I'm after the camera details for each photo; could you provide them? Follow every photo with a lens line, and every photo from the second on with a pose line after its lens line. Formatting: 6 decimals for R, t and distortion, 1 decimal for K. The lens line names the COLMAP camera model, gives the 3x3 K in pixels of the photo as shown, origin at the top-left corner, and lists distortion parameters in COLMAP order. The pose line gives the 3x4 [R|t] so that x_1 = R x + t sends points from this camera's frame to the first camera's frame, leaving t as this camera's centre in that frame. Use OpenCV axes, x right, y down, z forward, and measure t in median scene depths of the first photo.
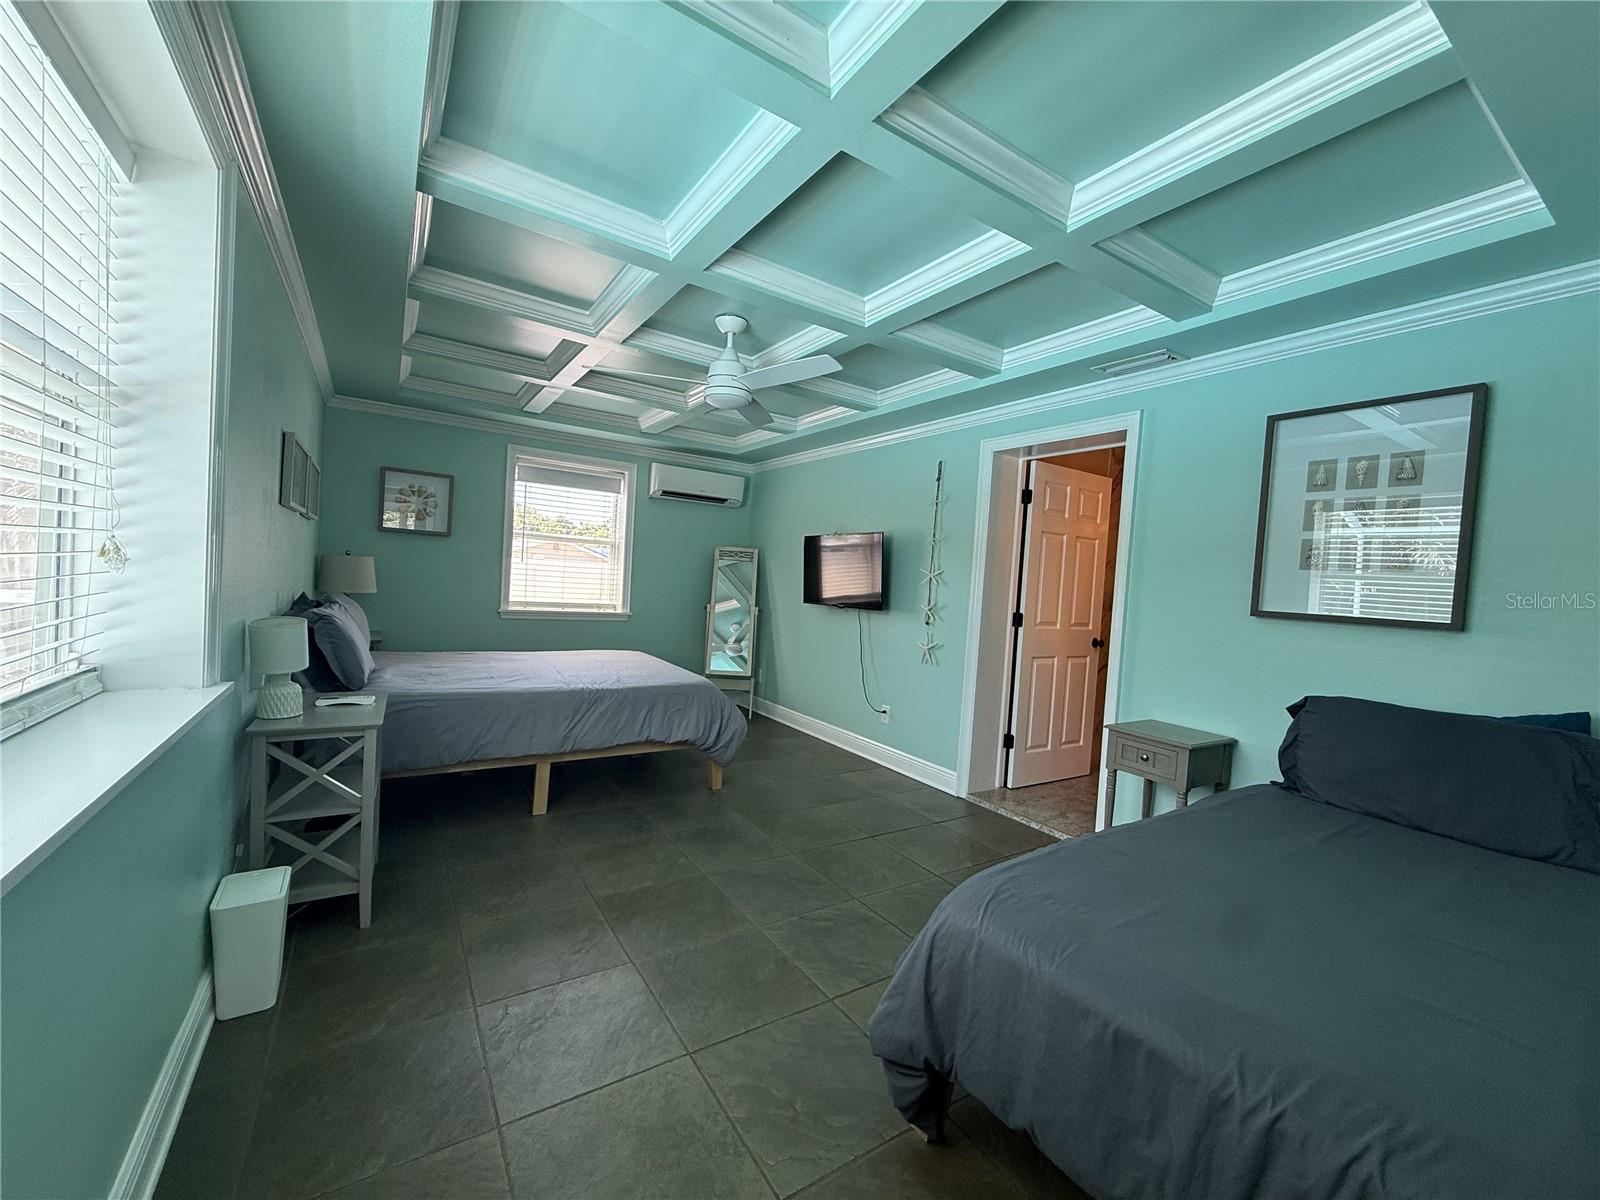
lens RADIAL K [[639.7, 0, 793.1], [0, 639.7, 607.6], [0, 0, 1]] dist [0.000102, 0.000007]
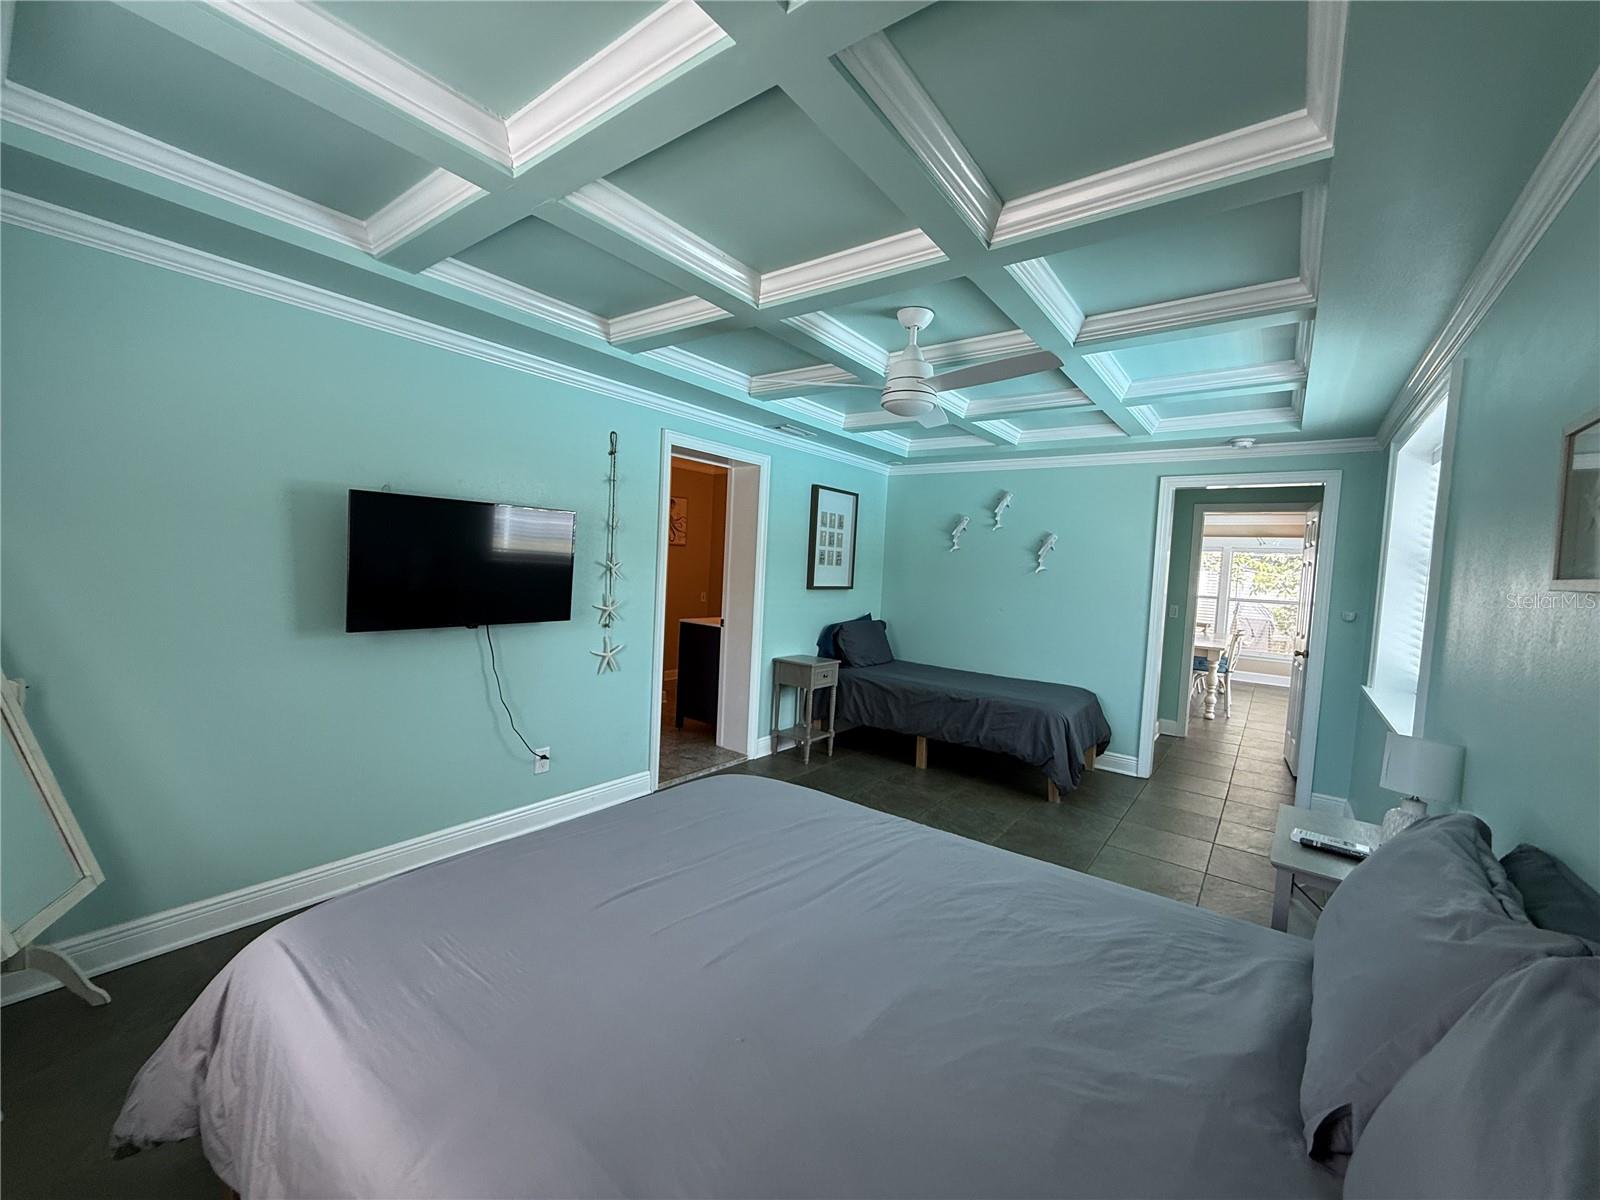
lens RADIAL K [[639.7, 0, 800.7], [0, 639.7, 602.9], [0, 0, 1]] dist [0.000102, 0.000007]
pose [[-0.337984, -0.140632, 0.930585, -1.054763], [-0.031562, 0.989910, 0.138134, -0.209617], [-0.940622, 0.017316, -0.339013, 1.681779]]
